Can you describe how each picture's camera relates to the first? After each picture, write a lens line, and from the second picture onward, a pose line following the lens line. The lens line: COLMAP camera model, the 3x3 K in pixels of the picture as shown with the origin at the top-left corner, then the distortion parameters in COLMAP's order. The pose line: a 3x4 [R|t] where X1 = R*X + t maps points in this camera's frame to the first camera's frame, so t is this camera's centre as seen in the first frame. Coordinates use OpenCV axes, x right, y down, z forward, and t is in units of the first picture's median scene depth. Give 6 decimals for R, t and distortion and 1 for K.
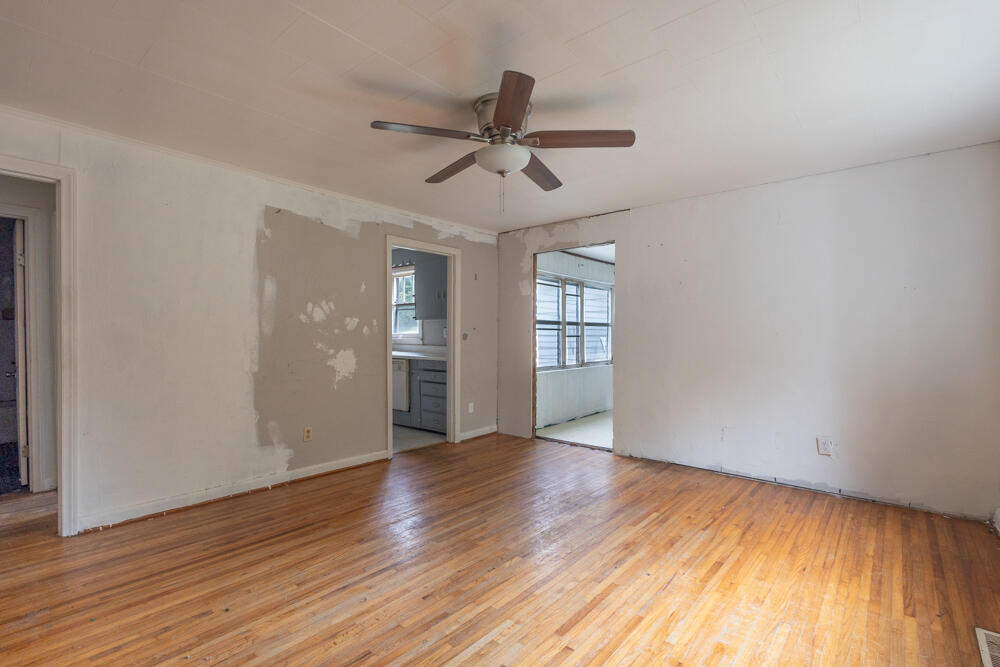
lens RADIAL K [[464.2, 0, 507.7], [0, 464.2, 319.5], [0, 0, 1]] dist [0.004634, 0.000017]
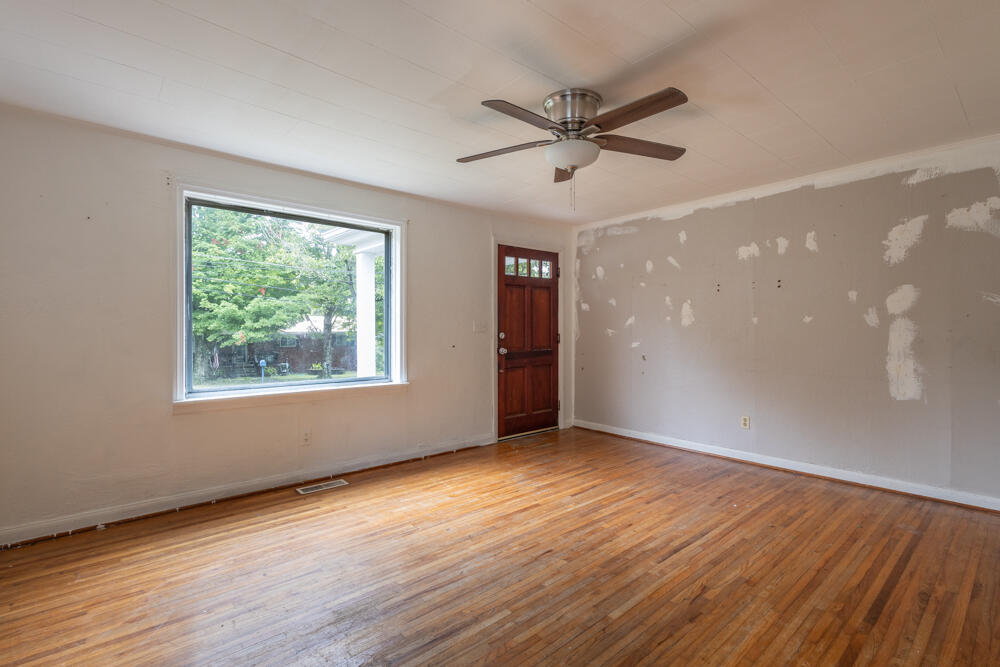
lens RADIAL K [[464.2, 0, 507.7], [0, 464.2, 319.5], [0, 0, 1]] dist [0.004634, 0.000017]
pose [[-0.987579, 0.003576, 0.157083, -0.031368], [-0.004558, 0.998668, -0.051388, 0.063373], [-0.157058, -0.051466, -0.986247, 1.933387]]
